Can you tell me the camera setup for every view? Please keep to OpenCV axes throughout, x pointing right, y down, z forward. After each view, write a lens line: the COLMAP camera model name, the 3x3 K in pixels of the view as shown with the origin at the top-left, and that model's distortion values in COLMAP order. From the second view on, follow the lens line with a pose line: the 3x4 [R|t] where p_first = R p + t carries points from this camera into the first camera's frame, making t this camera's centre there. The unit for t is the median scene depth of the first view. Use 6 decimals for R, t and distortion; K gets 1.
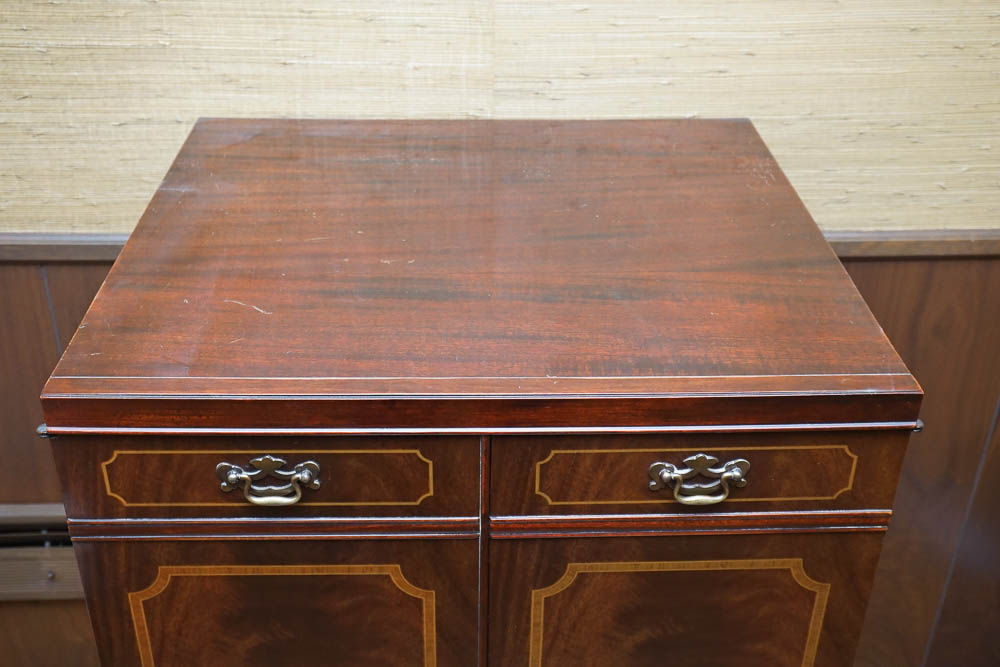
lens RADIAL K [[1120.5, 0, 488.1], [0, 1120.5, 346.6], [0, 0, 1]] dist [0.014973, 0.000000]
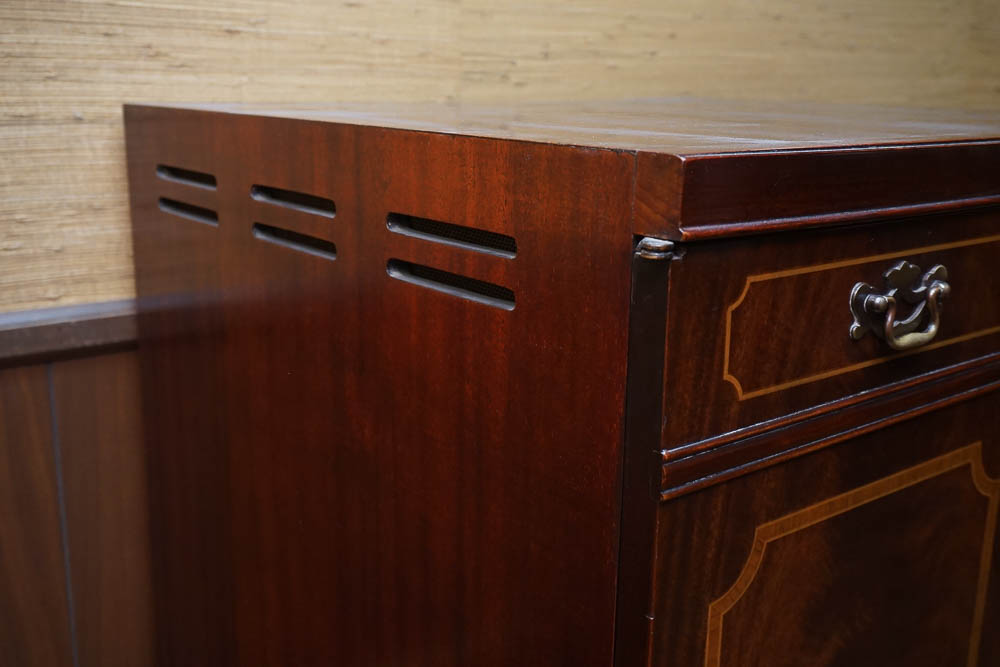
lens RADIAL K [[1081.4, 0, 506.0], [0, 1081.4, 342.6], [0, 0, 1]] dist [-0.006111, 0.000000]
pose [[0.794292, -0.148856, 0.589019, -0.477932], [0.312077, 0.931800, -0.185353, 0.118400], [-0.521257, 0.331044, 0.786576, 0.425489]]
